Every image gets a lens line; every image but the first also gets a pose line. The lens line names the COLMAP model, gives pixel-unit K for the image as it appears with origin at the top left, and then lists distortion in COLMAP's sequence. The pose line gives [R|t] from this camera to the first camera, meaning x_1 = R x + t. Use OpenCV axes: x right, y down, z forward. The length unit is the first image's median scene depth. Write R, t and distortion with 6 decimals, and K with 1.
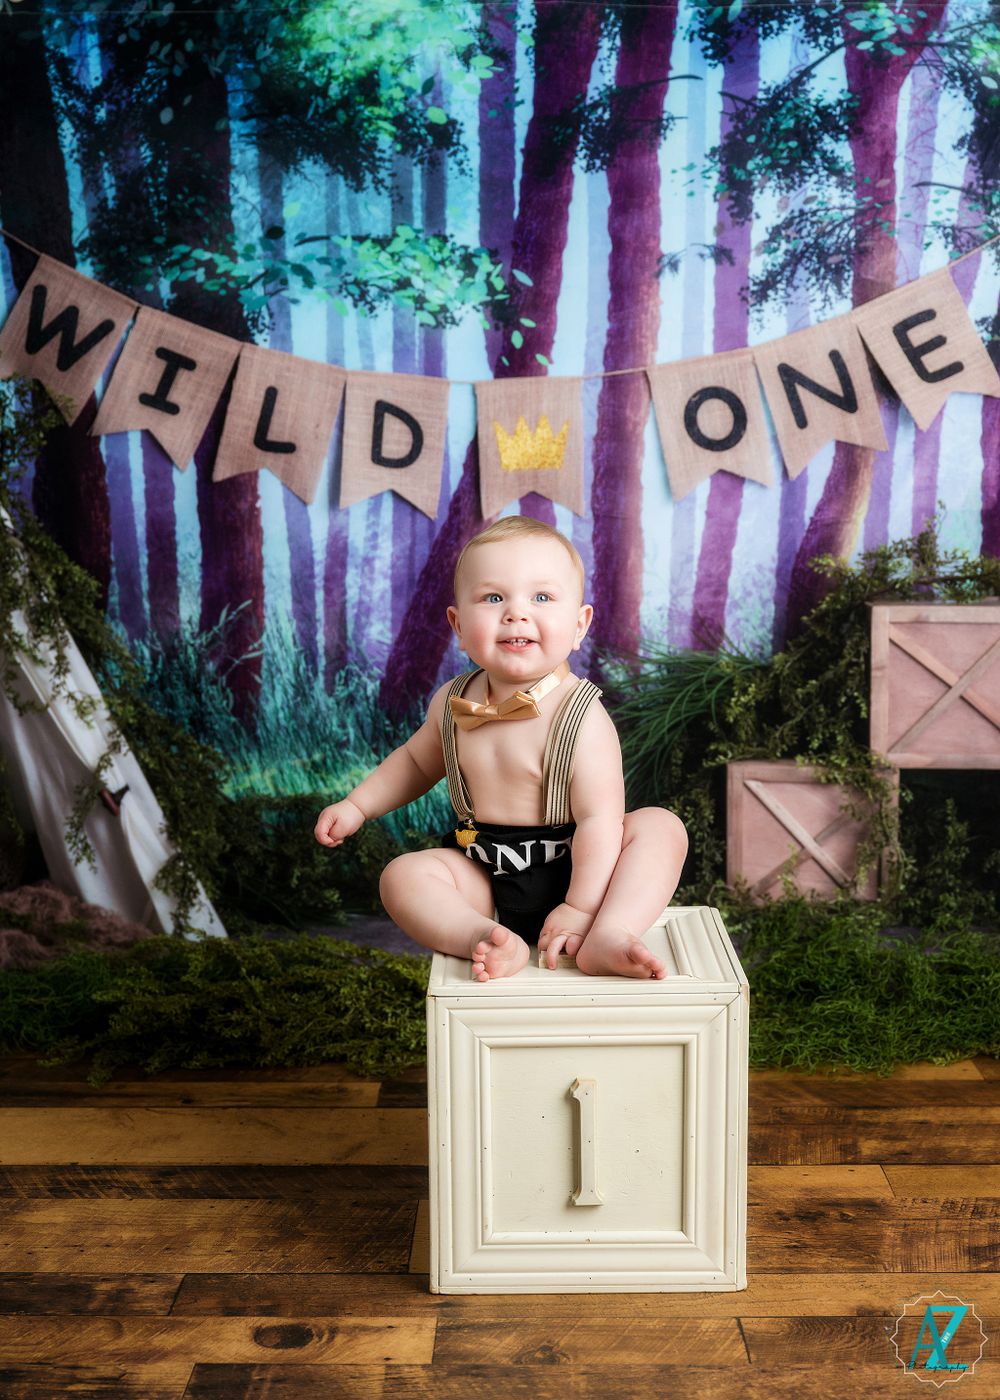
lens RADIAL K [[1909.8, 0, 503.6], [0, 1909.8, 710.6], [0, 0, 1]] dist [0.000002, 0.000000]
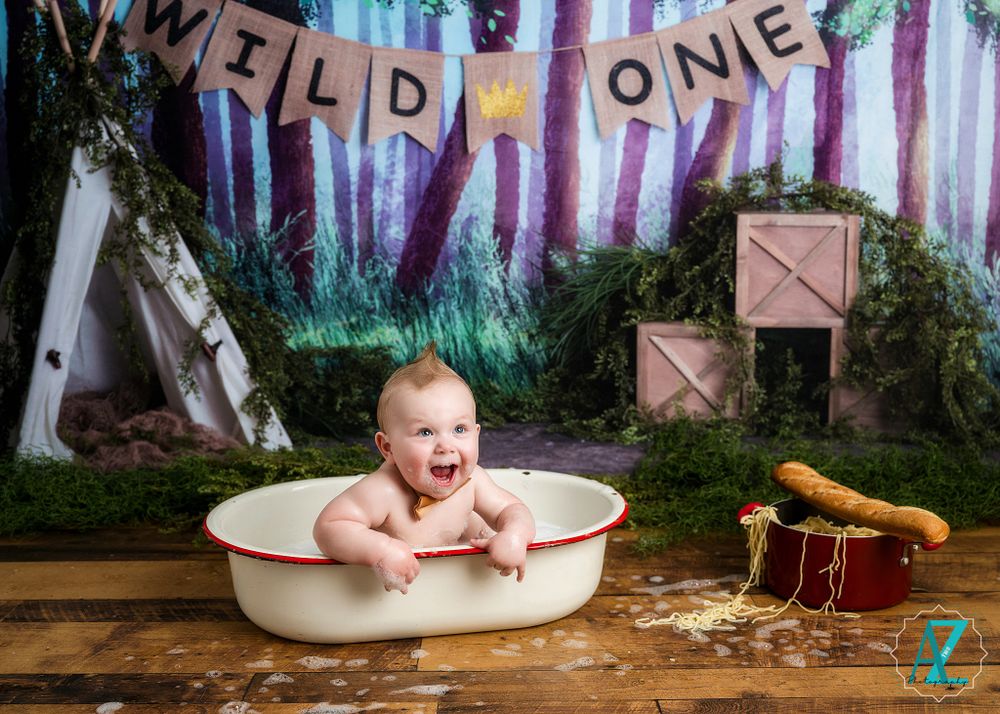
lens RADIAL K [[1173.5, 0, 512.6], [0, 1173.5, 377.1], [0, 0, 1]] dist [-0.001141, 0.000000]
pose [[0.999574, -0.002211, 0.029087, -0.003679], [0.001249, 0.999453, 0.033062, 0.040261], [-0.029145, -0.033012, 0.999030, 0.117223]]
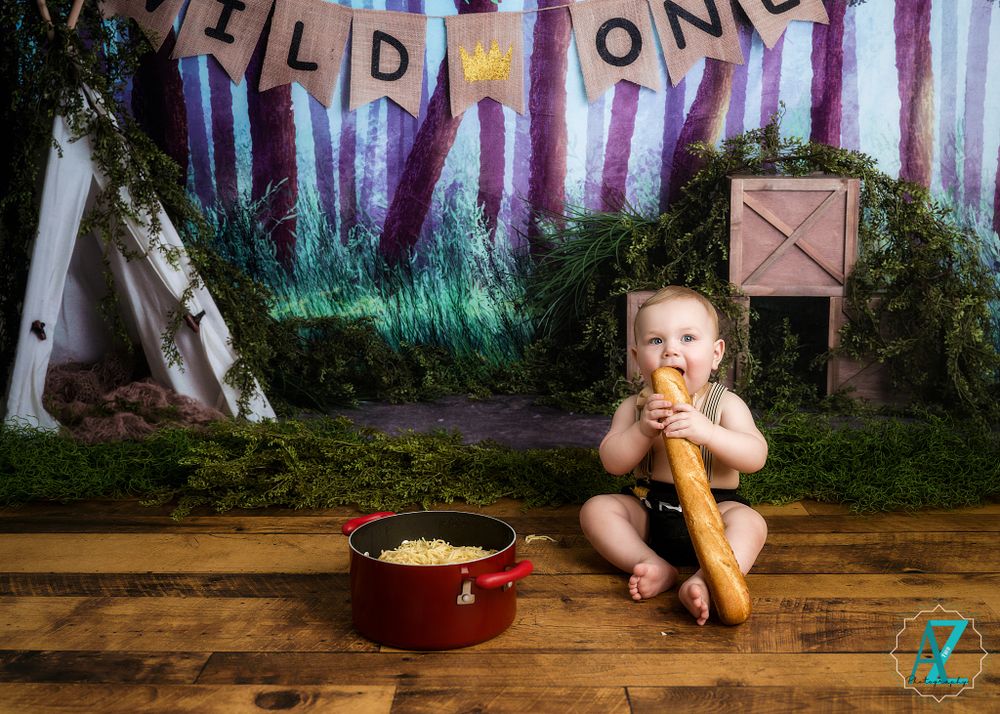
lens RADIAL K [[1146.2, 0, 481.2], [0, 1146.2, 371.0], [0, 0, 1]] dist [-0.001773, 0.000000]
pose [[0.999761, -0.002305, -0.021743, 0.029374], [0.003422, 0.998669, 0.051458, 0.043139], [0.021596, -0.051520, 0.998438, 0.159555]]
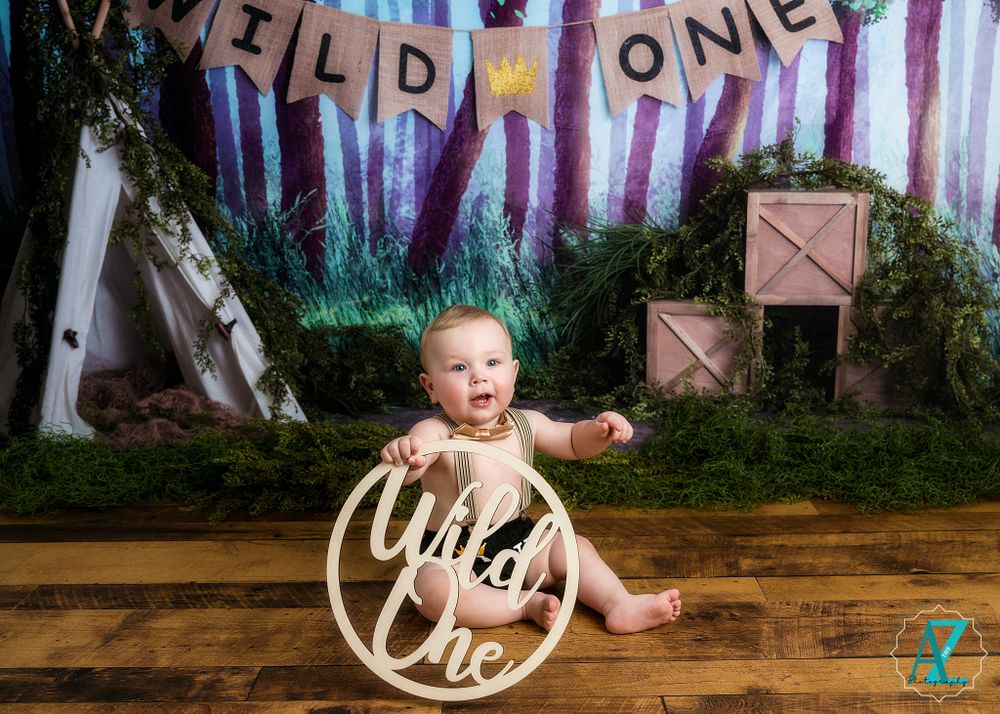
lens RADIAL K [[1081.4, 0, 539.1], [0, 1081.4, 412.8], [0, 0, 1]] dist [-0.010195, 0.000000]
pose [[0.999472, -0.007388, 0.031638, 0.007790], [0.003718, 0.993414, 0.114524, 0.017534], [-0.032276, -0.114346, 0.992917, 0.178845]]
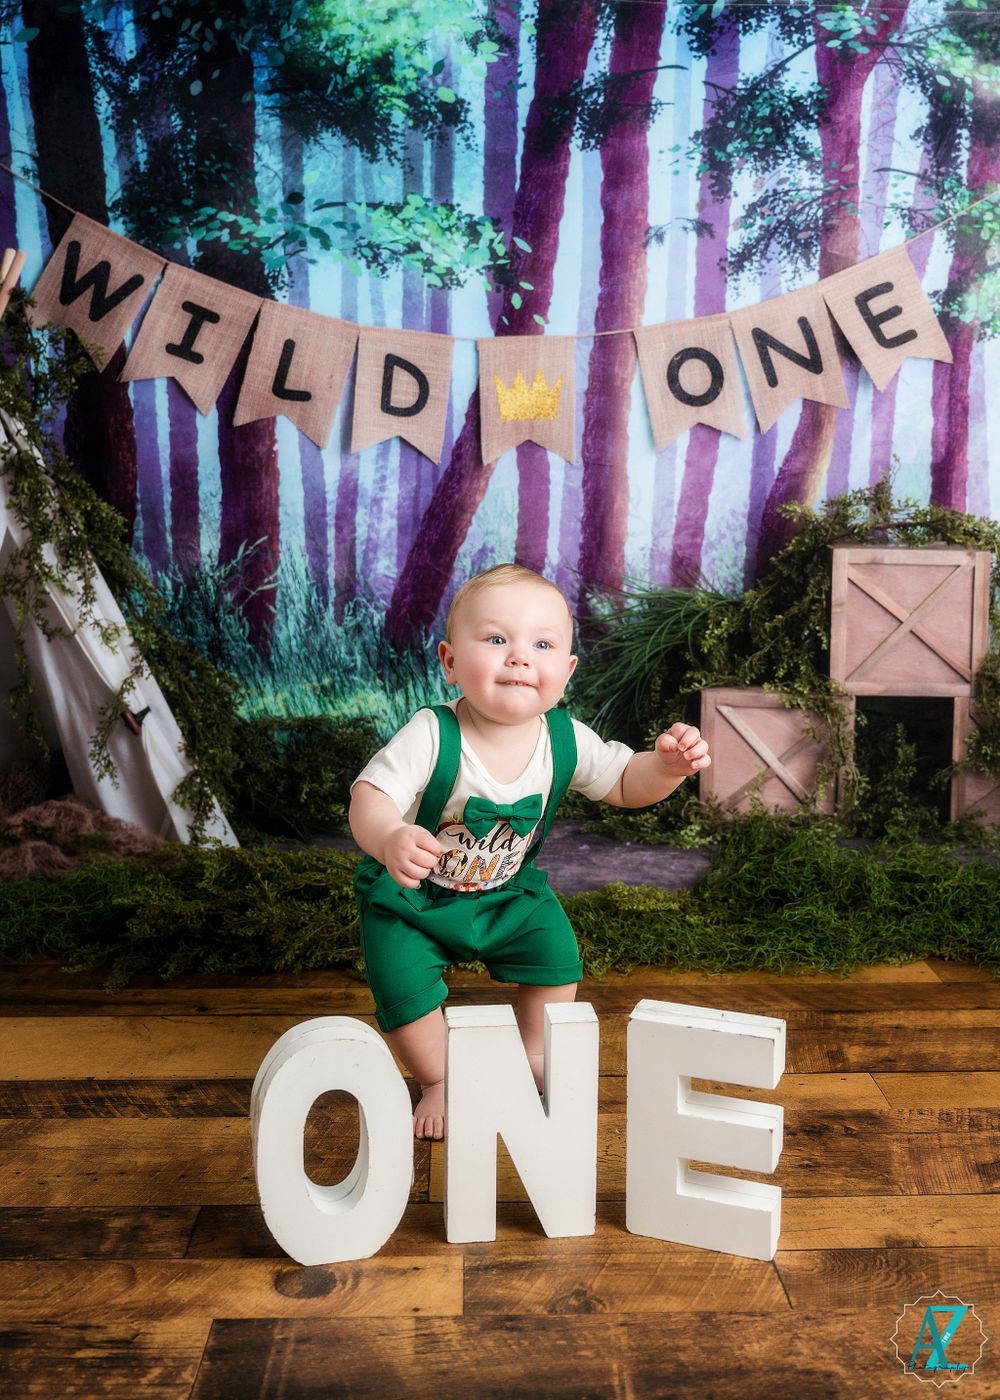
lens RADIAL K [[1457.9, 0, 530.0], [0, 1457.9, 601.0], [0, 0, 1]] dist [-0.006936, 0.000000]
pose [[0.998036, 0.010168, 0.061809, -0.035709], [-0.008090, 0.999397, -0.033769, 0.005847], [-0.062116, 0.033203, 0.997517, 0.174601]]
